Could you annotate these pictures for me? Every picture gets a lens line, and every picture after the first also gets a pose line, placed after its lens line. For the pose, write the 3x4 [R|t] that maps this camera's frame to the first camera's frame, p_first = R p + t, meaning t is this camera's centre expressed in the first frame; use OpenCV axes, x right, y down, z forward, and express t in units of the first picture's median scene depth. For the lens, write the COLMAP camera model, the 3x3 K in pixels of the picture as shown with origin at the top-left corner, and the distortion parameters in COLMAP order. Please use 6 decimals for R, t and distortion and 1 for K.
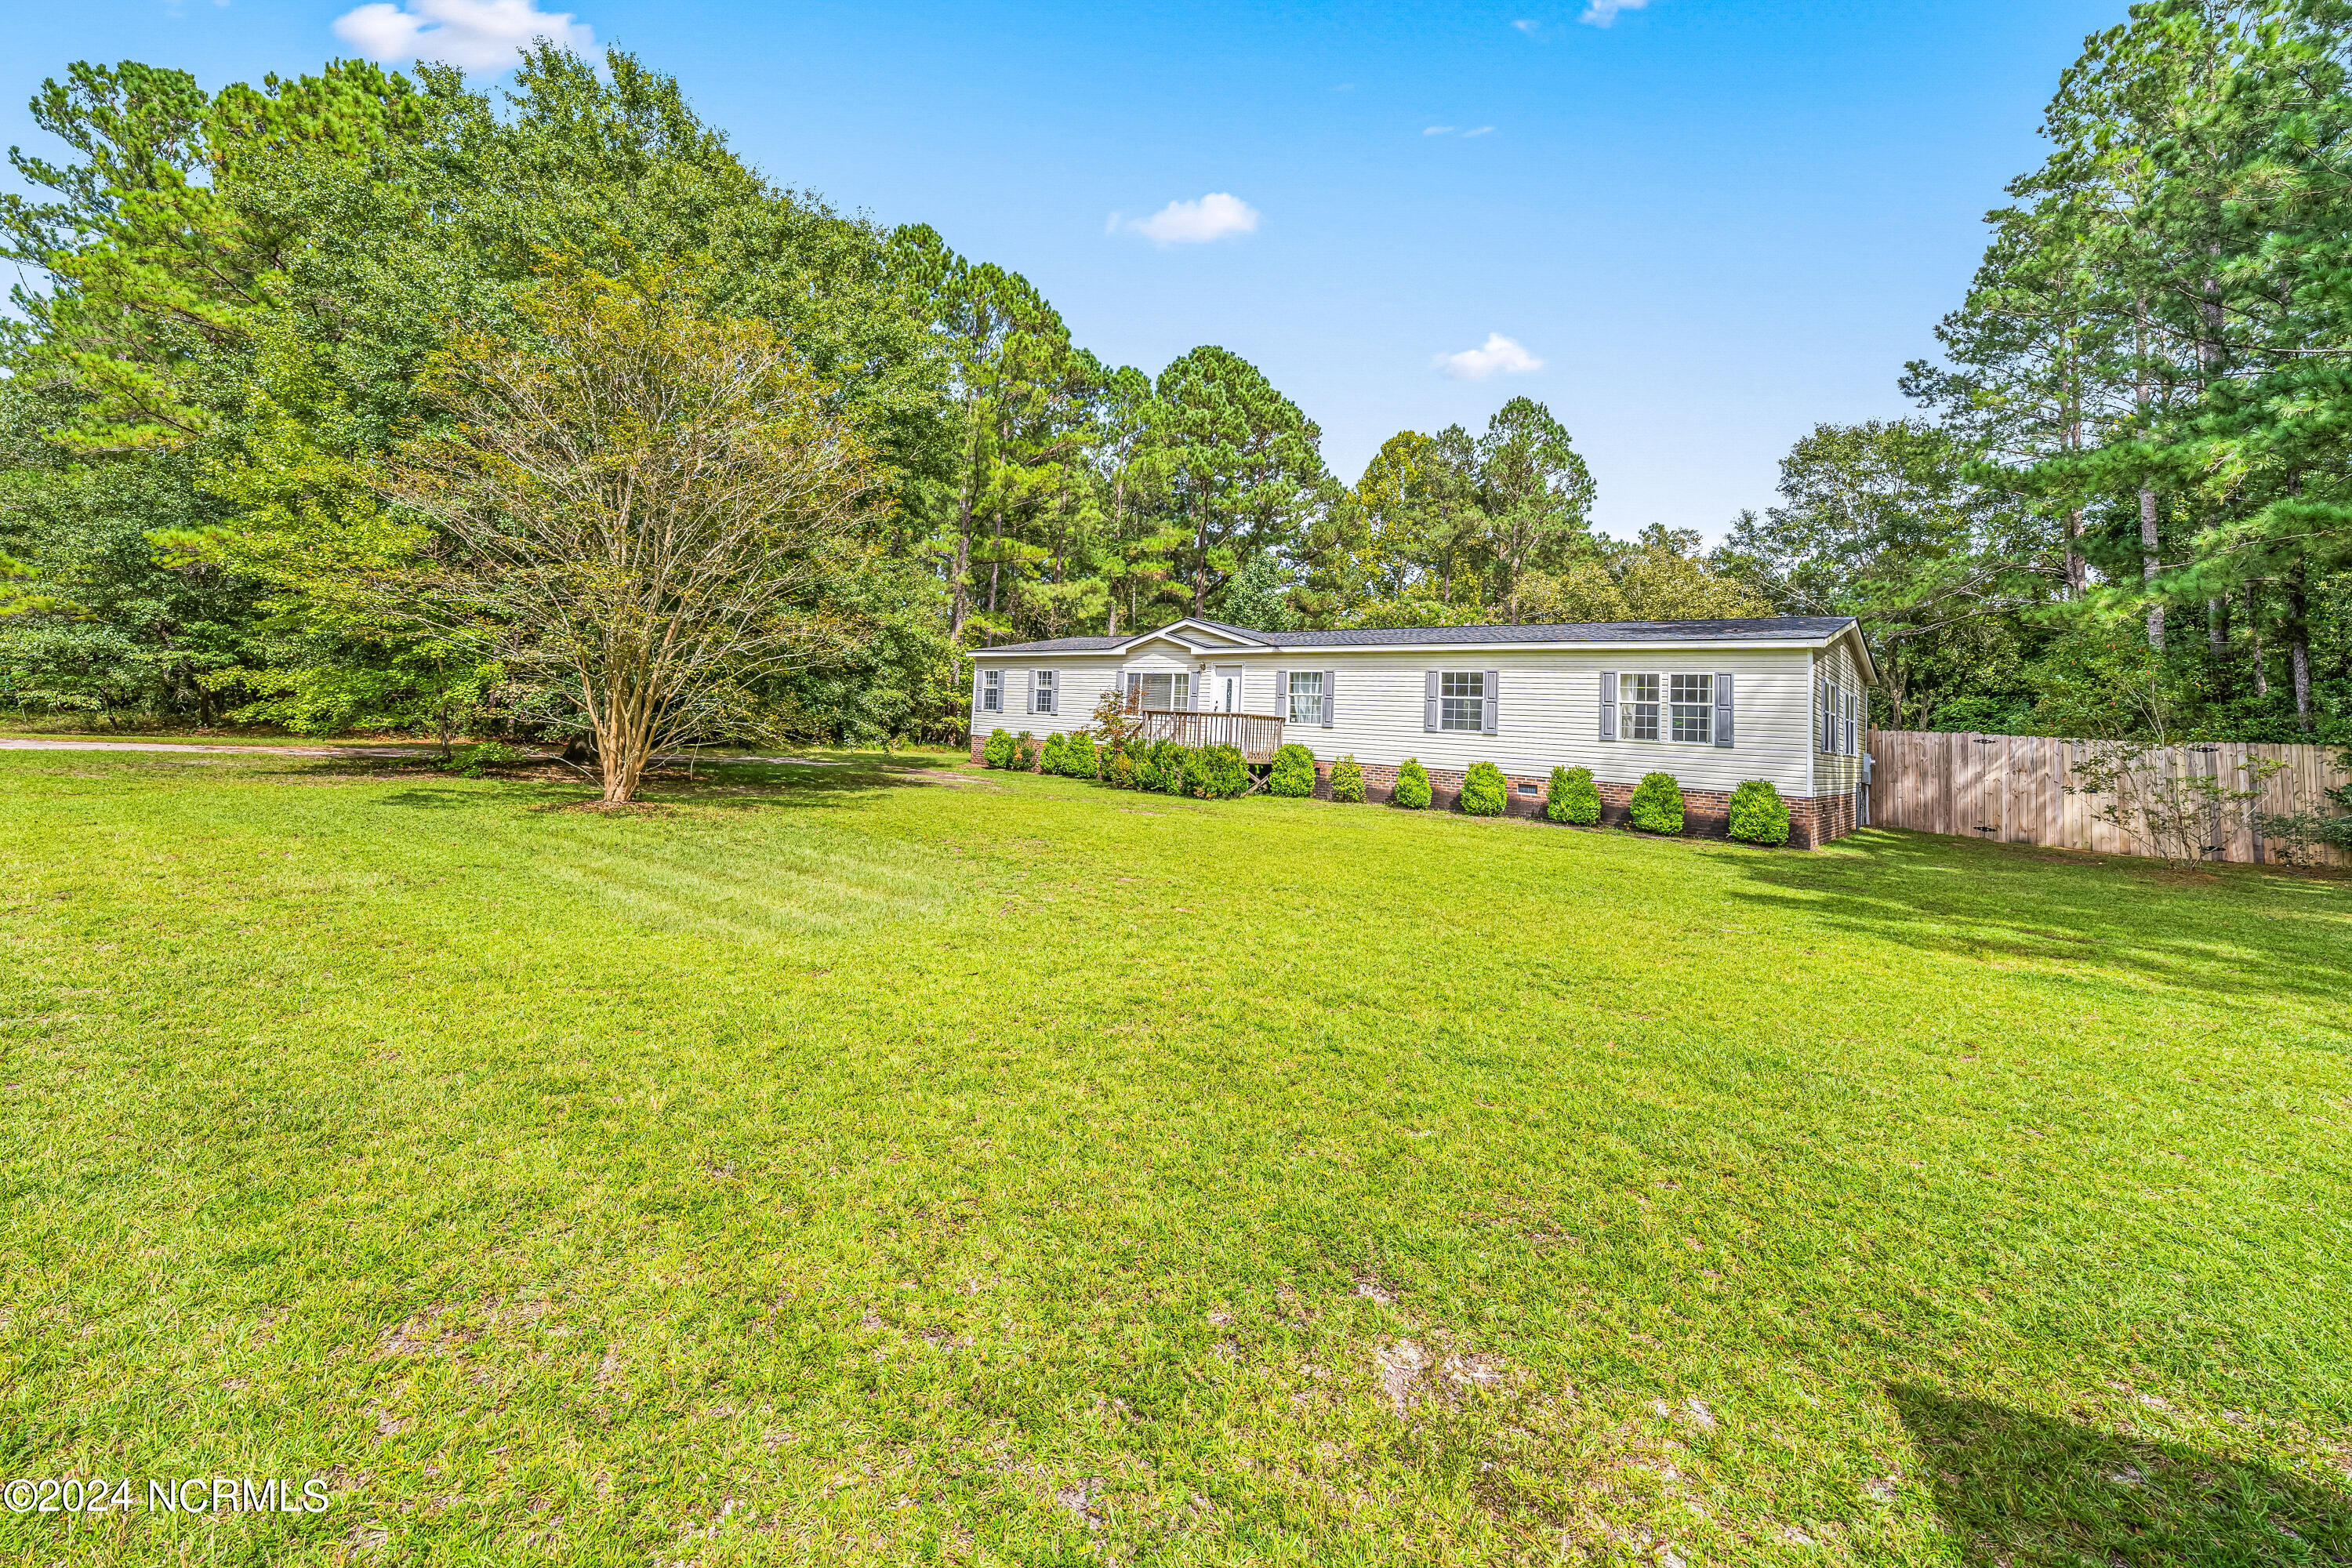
lens RADIAL K [[972.8, 0, 1190.0], [0, 972.8, 774.7], [0, 0, 1]] dist [-0.004906, -0.000390]
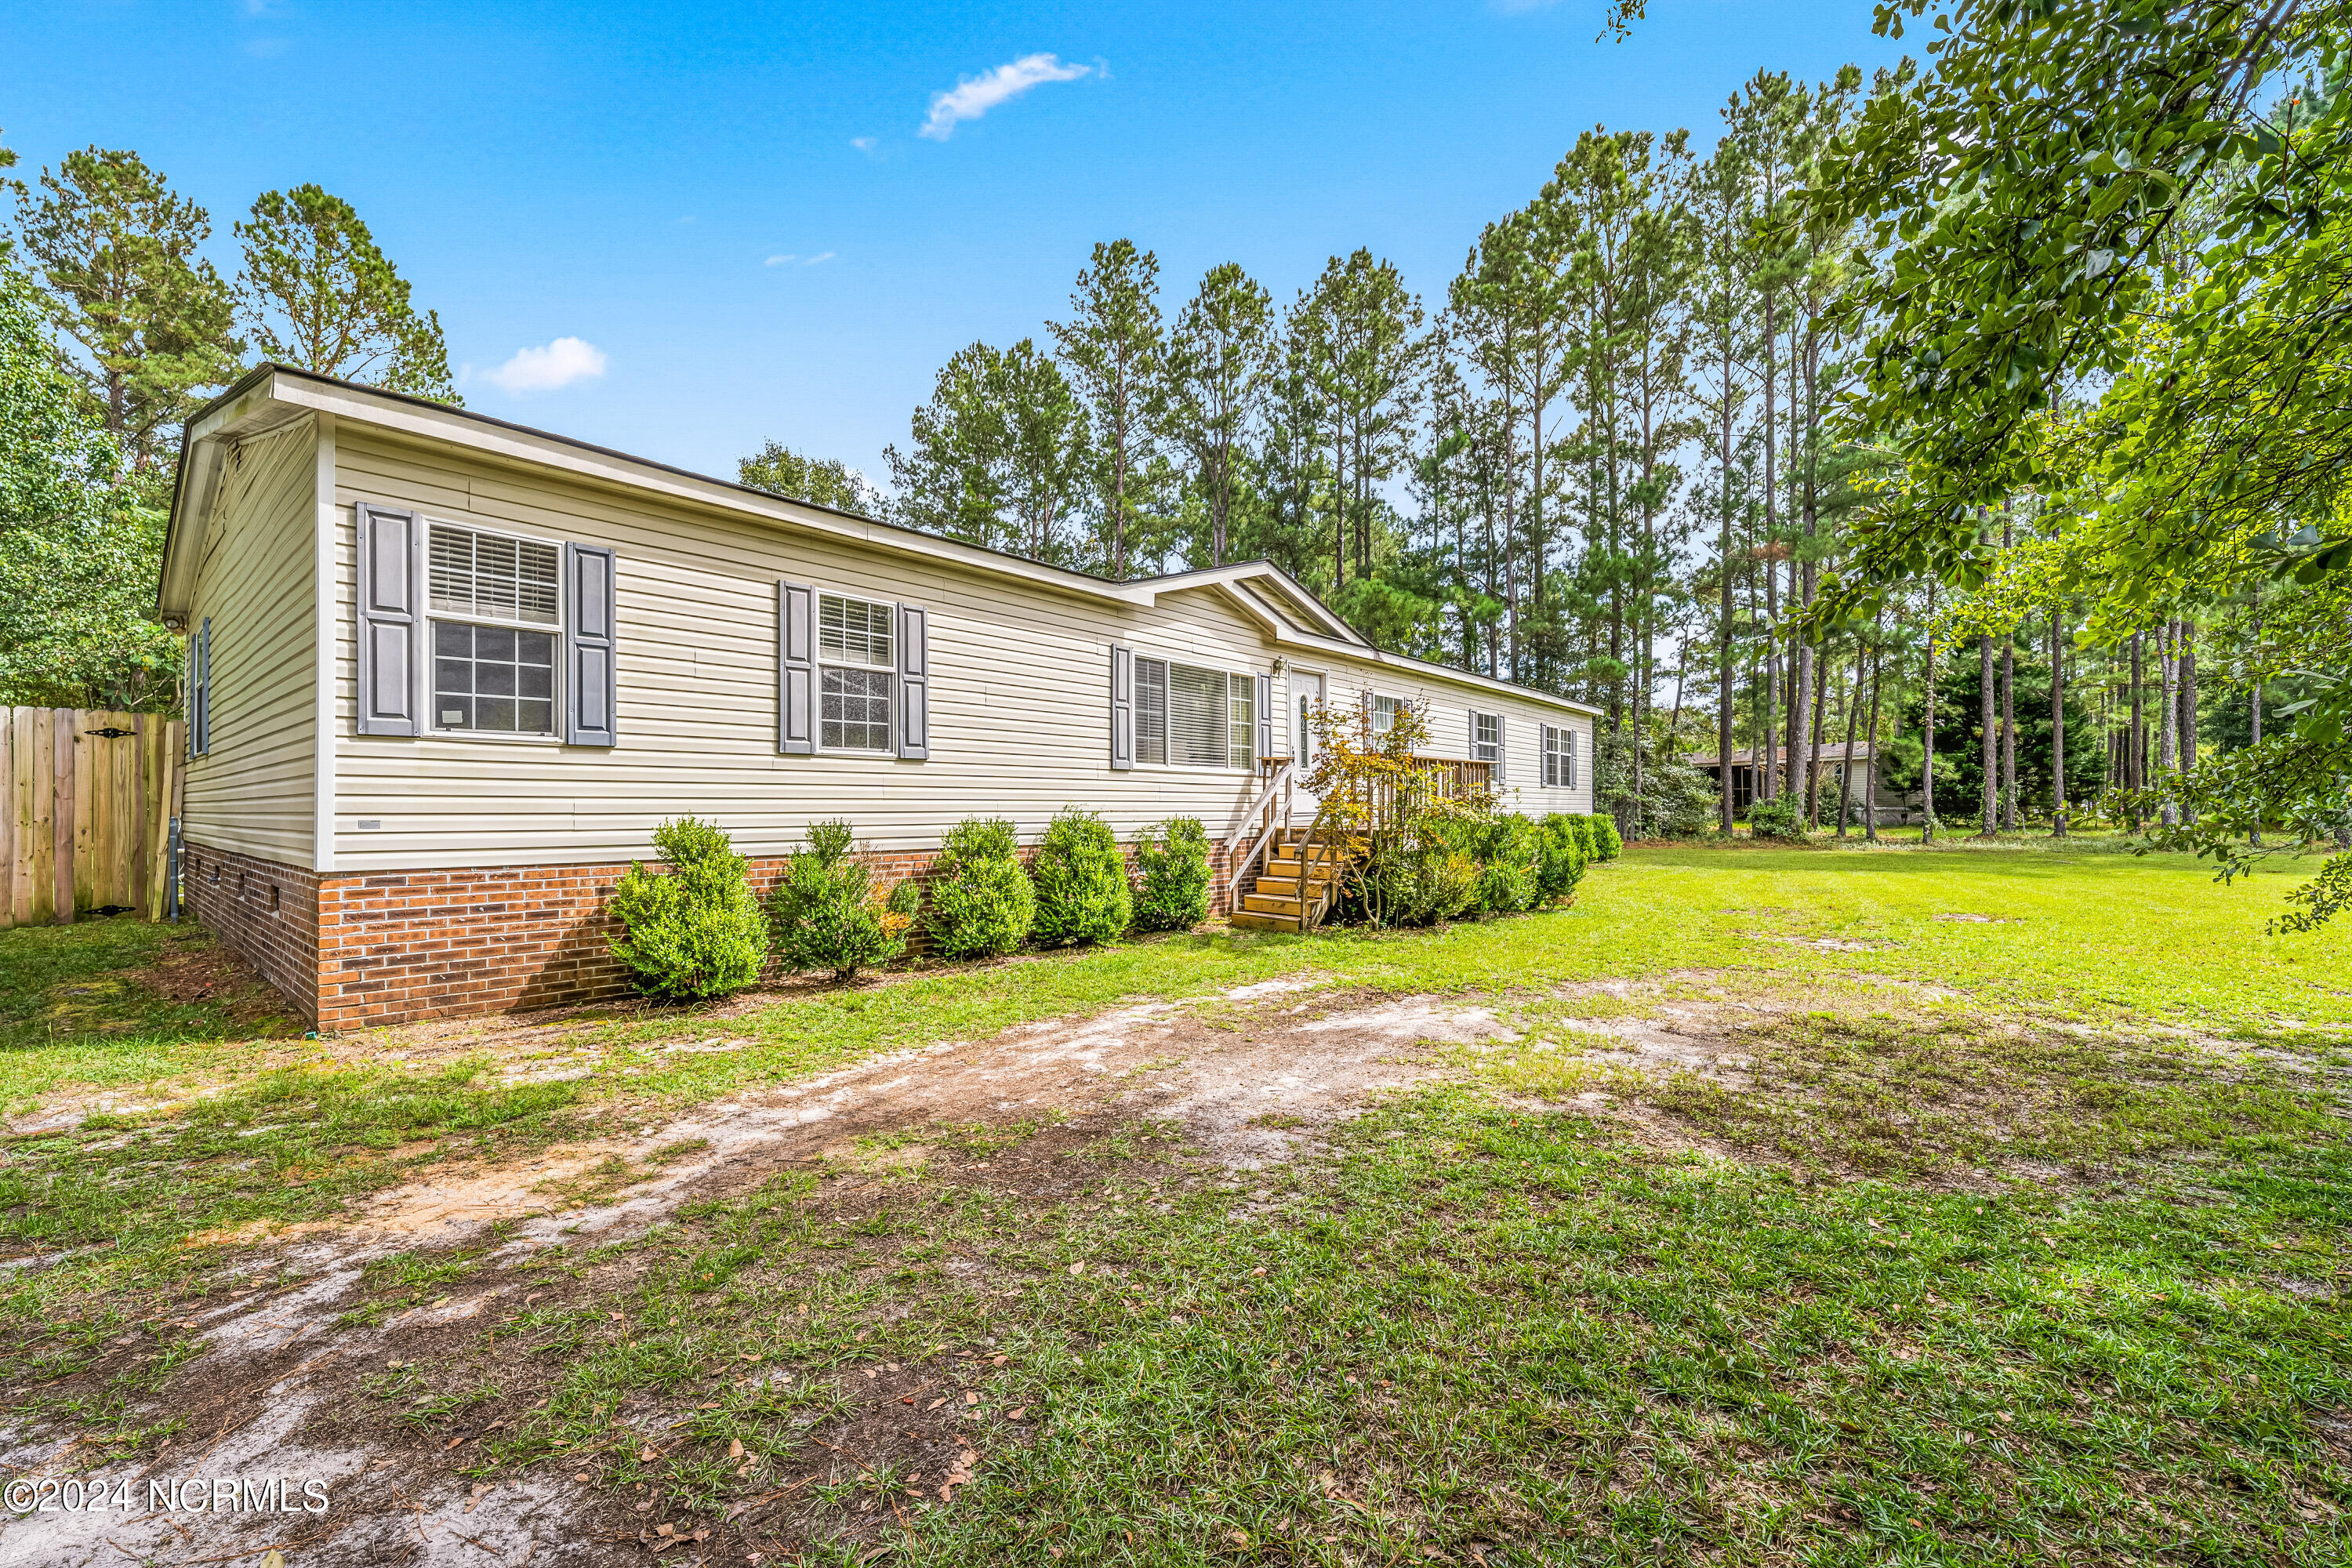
lens RADIAL K [[972.8, 0, 1186.7], [0, 972.8, 799.9], [0, 0, 1]] dist [-0.004906, -0.000390]
pose [[0.044823, -0.038160, 0.998266, -0.514546], [0.050602, 0.998074, 0.035880, -0.066782], [-0.997713, 0.048905, 0.046668, 1.086936]]
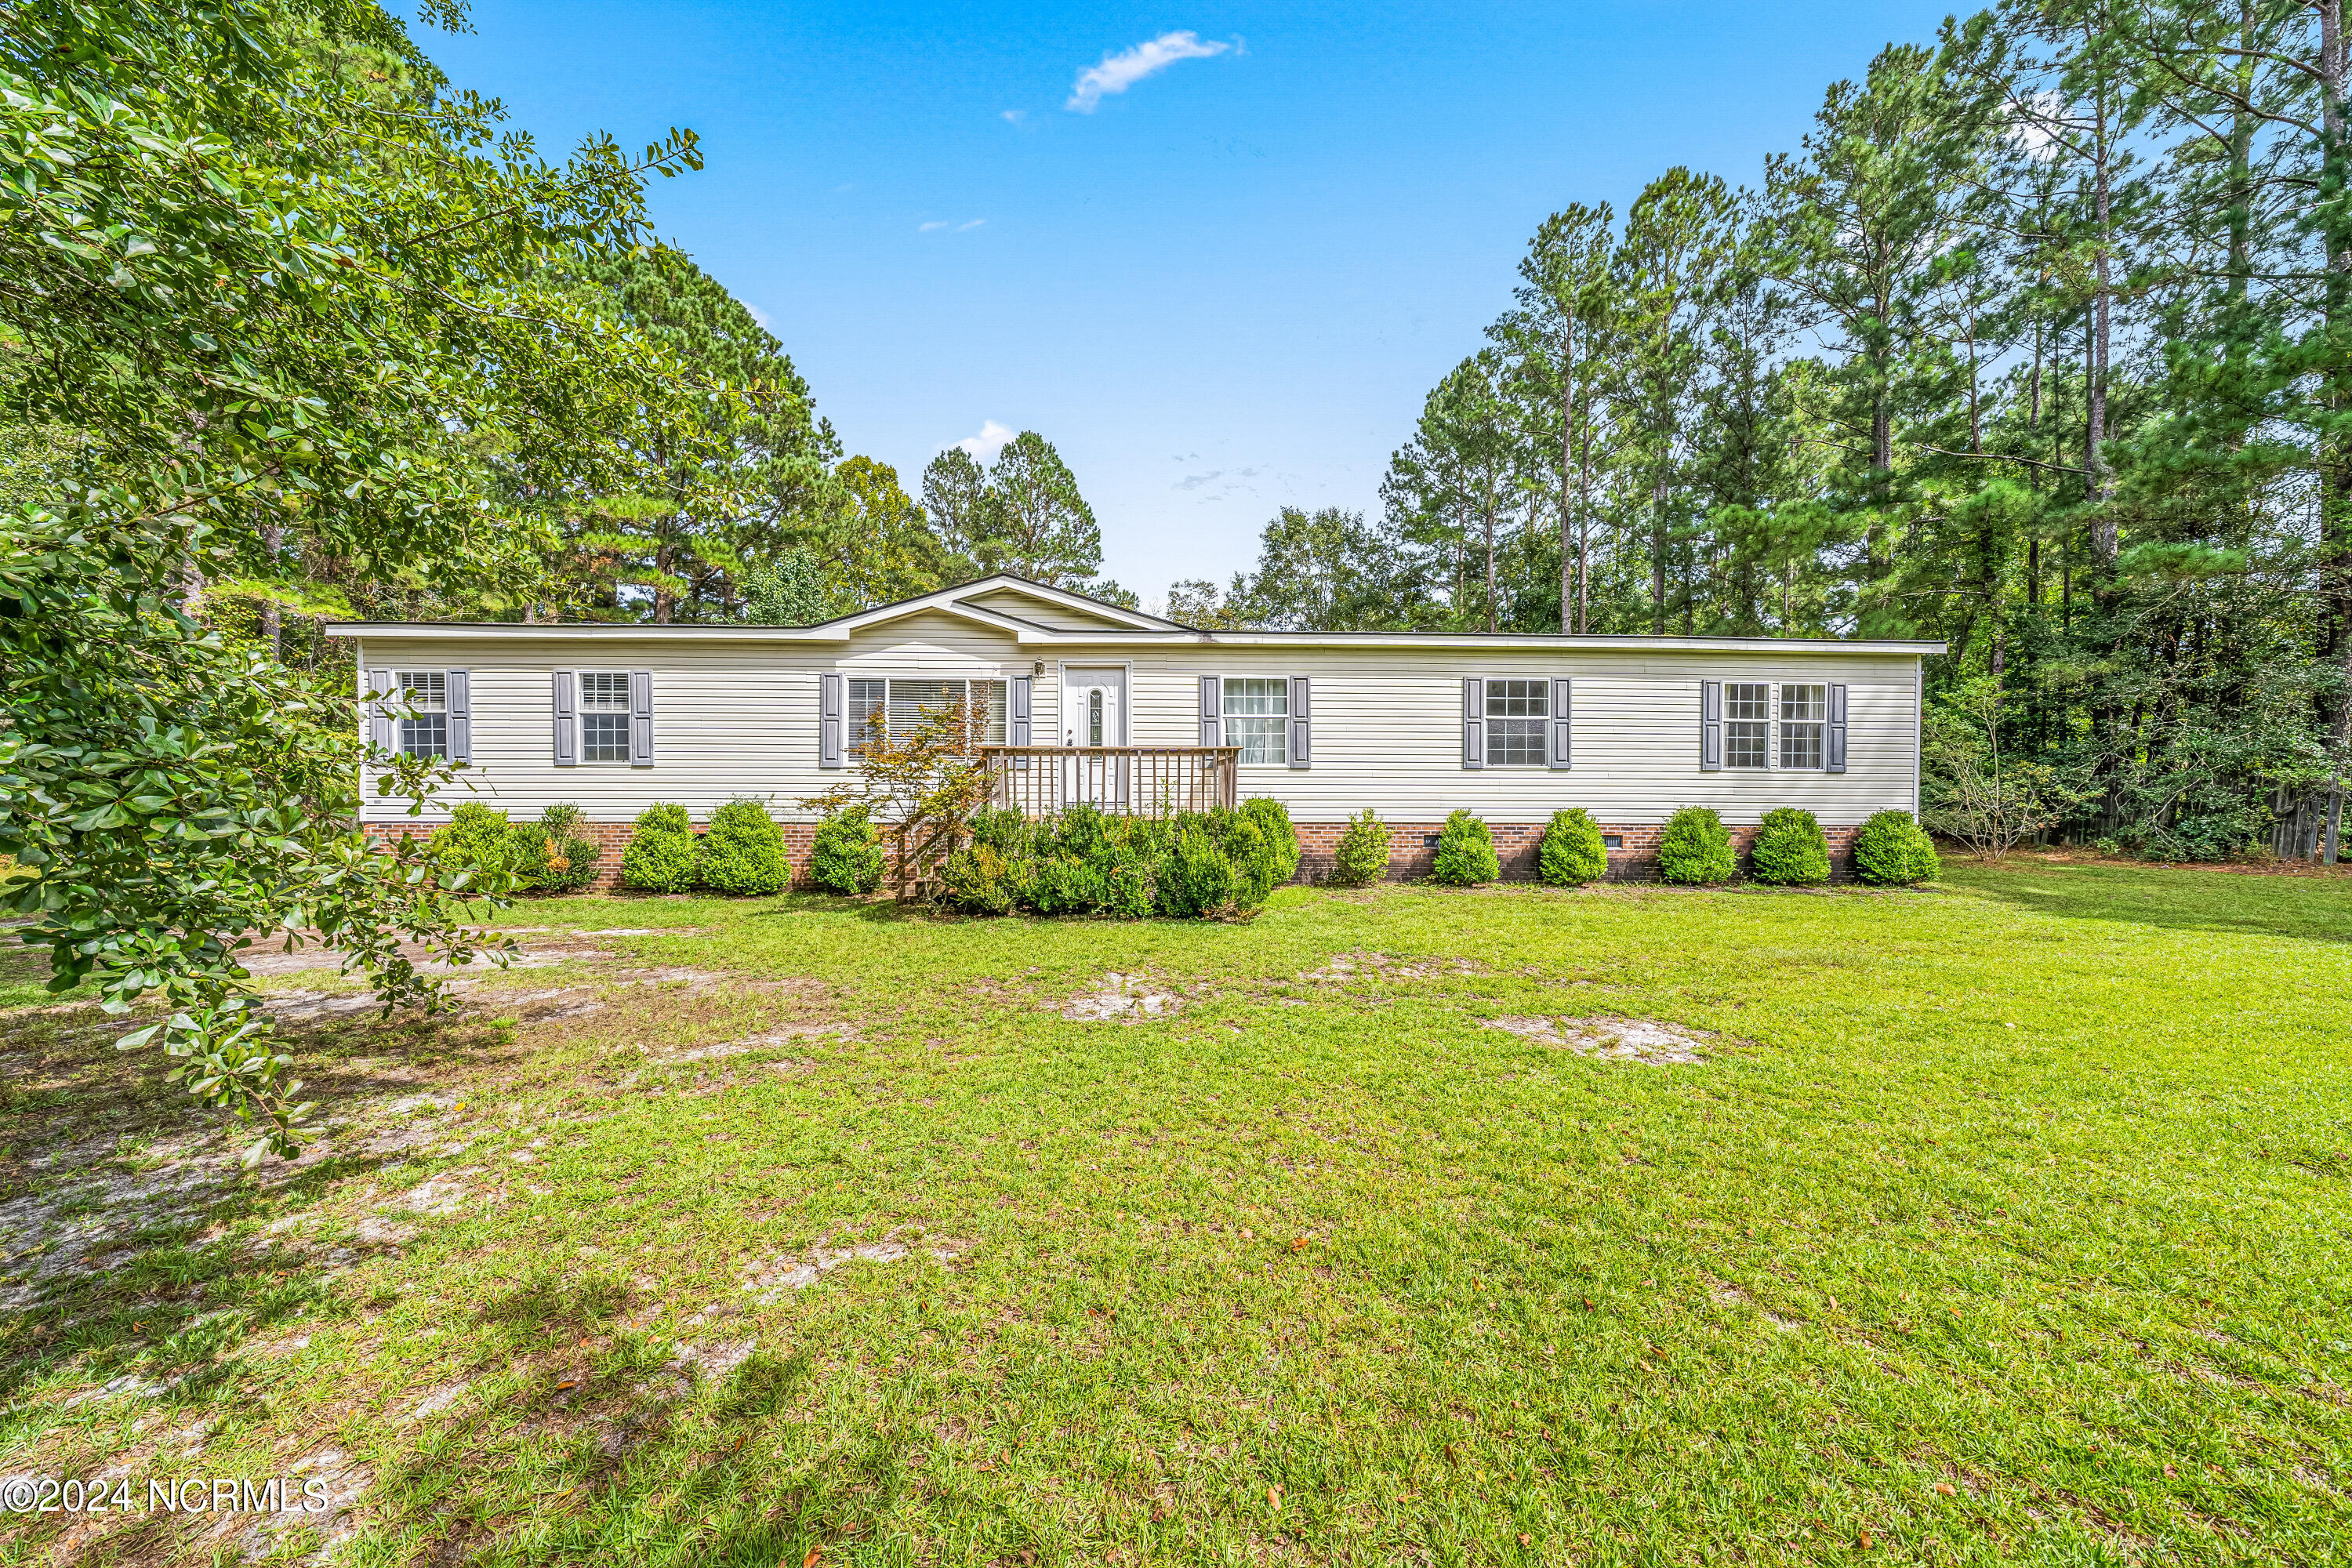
lens RADIAL K [[823.6, 0, 1174.6], [0, 823.6, 799.5], [0, 0, 1]] dist [-0.006683, -0.000492]
pose [[0.744353, -0.055942, 0.665439, -0.255492], [0.068510, 0.997624, 0.007233, -0.037130], [-0.664263, 0.040205, 0.746417, 0.643913]]
